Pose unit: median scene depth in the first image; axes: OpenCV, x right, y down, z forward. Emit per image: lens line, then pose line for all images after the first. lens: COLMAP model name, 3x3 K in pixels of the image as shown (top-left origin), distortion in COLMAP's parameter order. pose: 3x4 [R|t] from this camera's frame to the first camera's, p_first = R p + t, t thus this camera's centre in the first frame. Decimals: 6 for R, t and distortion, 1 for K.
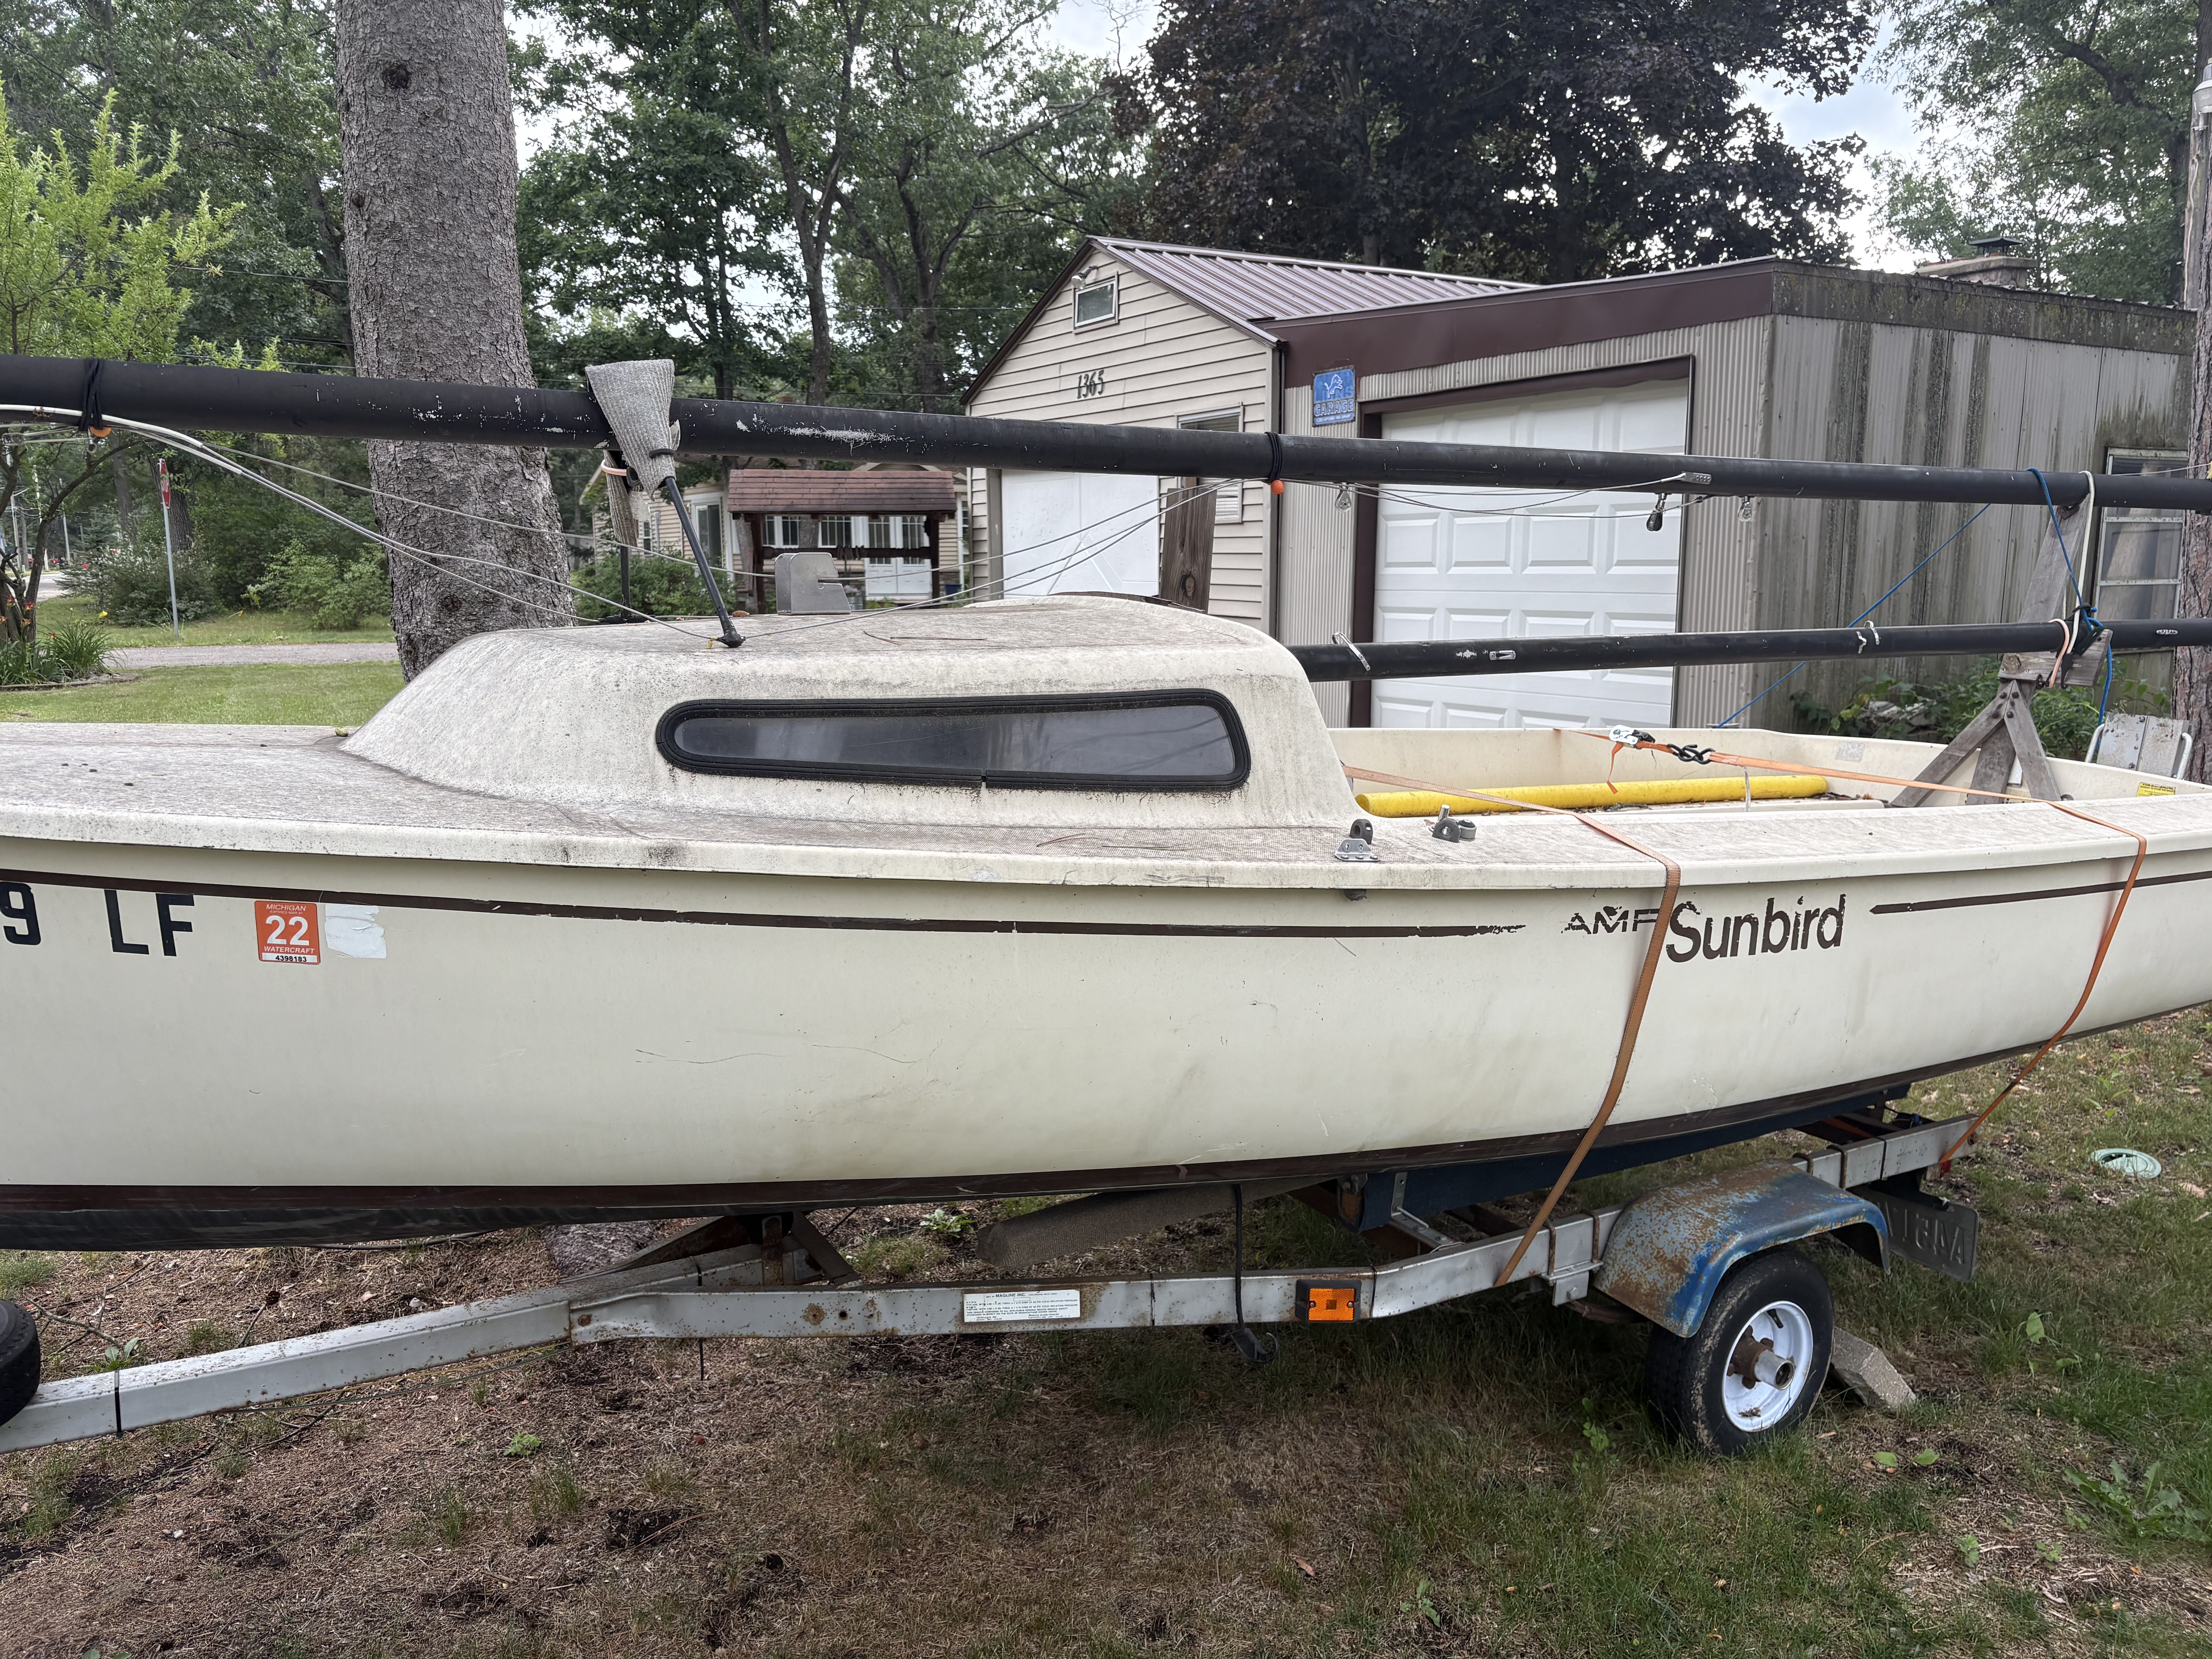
lens RADIAL K [[1682.8, 0, 1101.0], [0, 1682.8, 840.2], [0, 0, 1]] dist [0.050071, -0.048090]
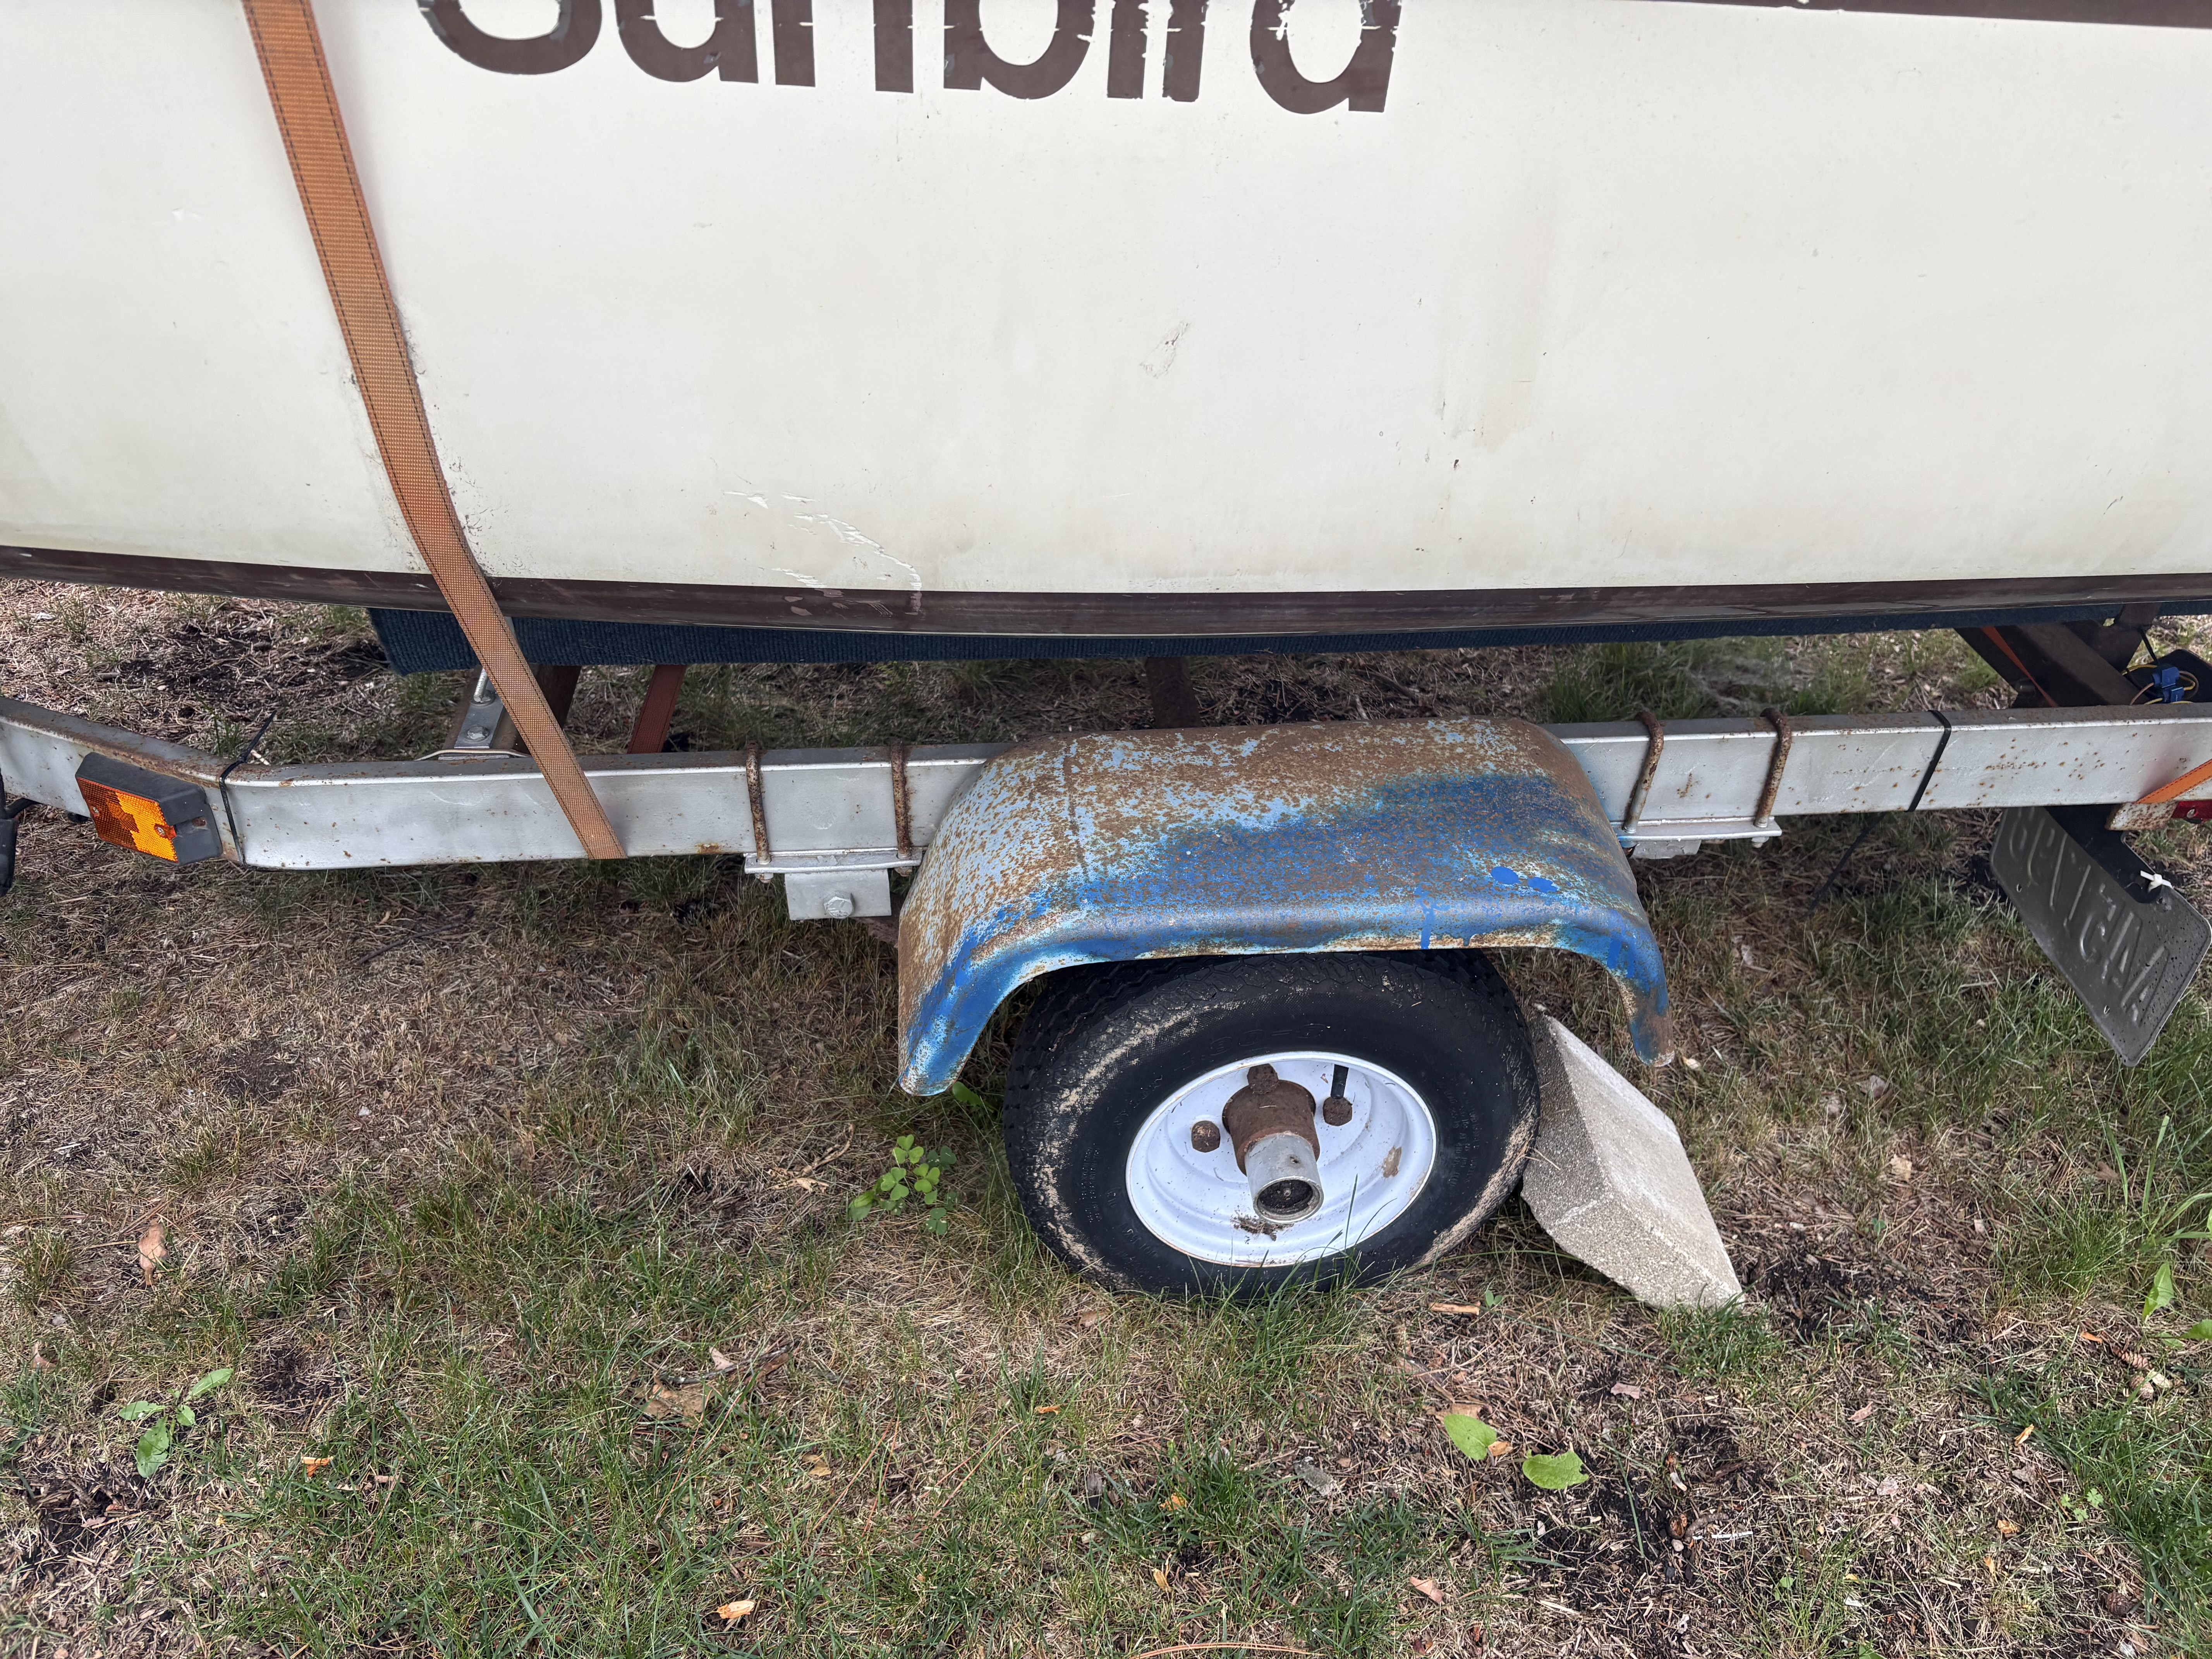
lens RADIAL K [[1679.9, 0, 1107.1], [0, 1679.9, 844.2], [0, 0, 1]] dist [0.026267, -0.005275]
pose [[0.898230, 0.266053, -0.349856, 0.529560], [-0.076670, 0.878624, 0.471319, 0.042585], [0.432787, -0.396529, 0.809605, 0.731564]]
